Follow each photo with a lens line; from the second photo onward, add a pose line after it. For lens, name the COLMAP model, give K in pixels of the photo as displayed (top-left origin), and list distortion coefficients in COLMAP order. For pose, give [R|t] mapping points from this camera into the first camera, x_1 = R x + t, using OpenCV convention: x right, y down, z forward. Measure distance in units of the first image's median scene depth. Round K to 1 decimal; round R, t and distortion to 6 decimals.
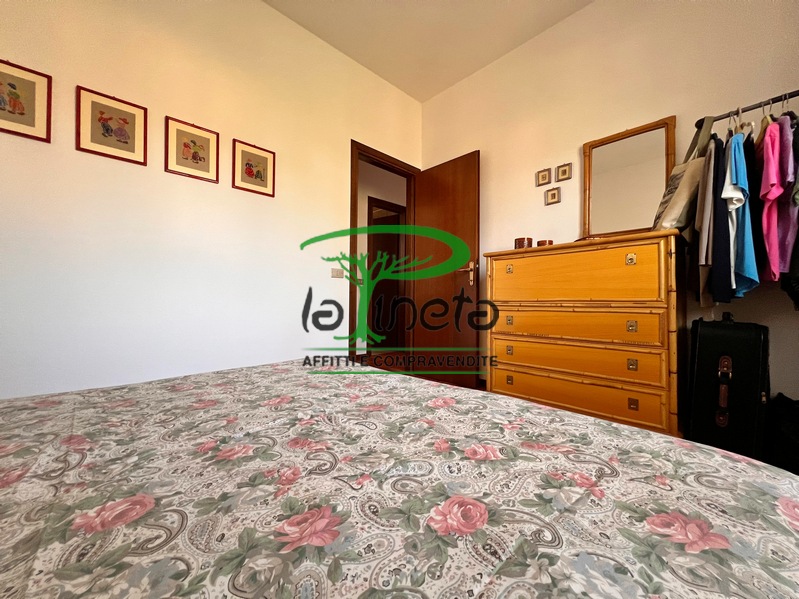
lens RADIAL K [[321.5, 0, 398.7], [0, 321.5, 297.5], [0, 0, 1]] dist [-0.003831, 0.000907]
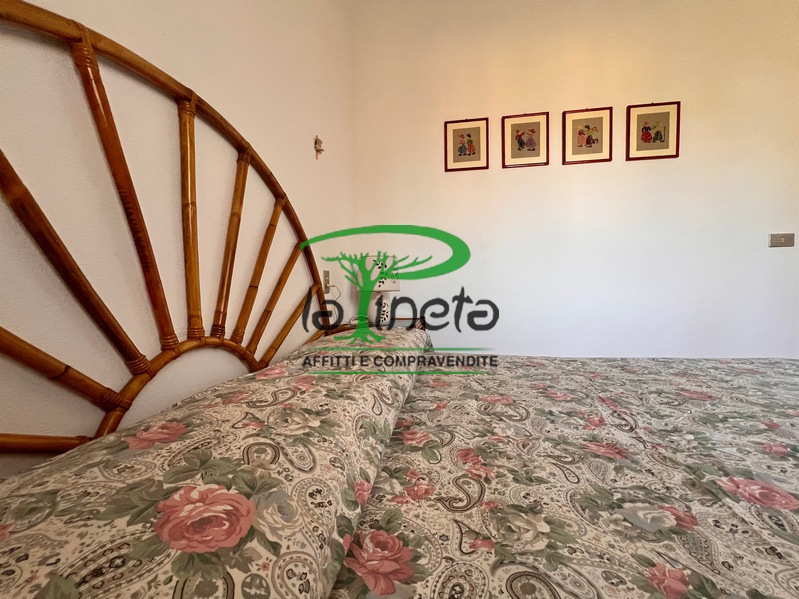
lens RADIAL K [[321.5, 0, 379.3], [0, 321.5, 300.6], [0, 0, 1]] dist [-0.003831, 0.000907]
pose [[0.591892, 0.029438, -0.805480, -0.241522], [0.029860, 0.997846, 0.058410, -0.020659], [0.805464, -0.058624, 0.589738, -0.188644]]
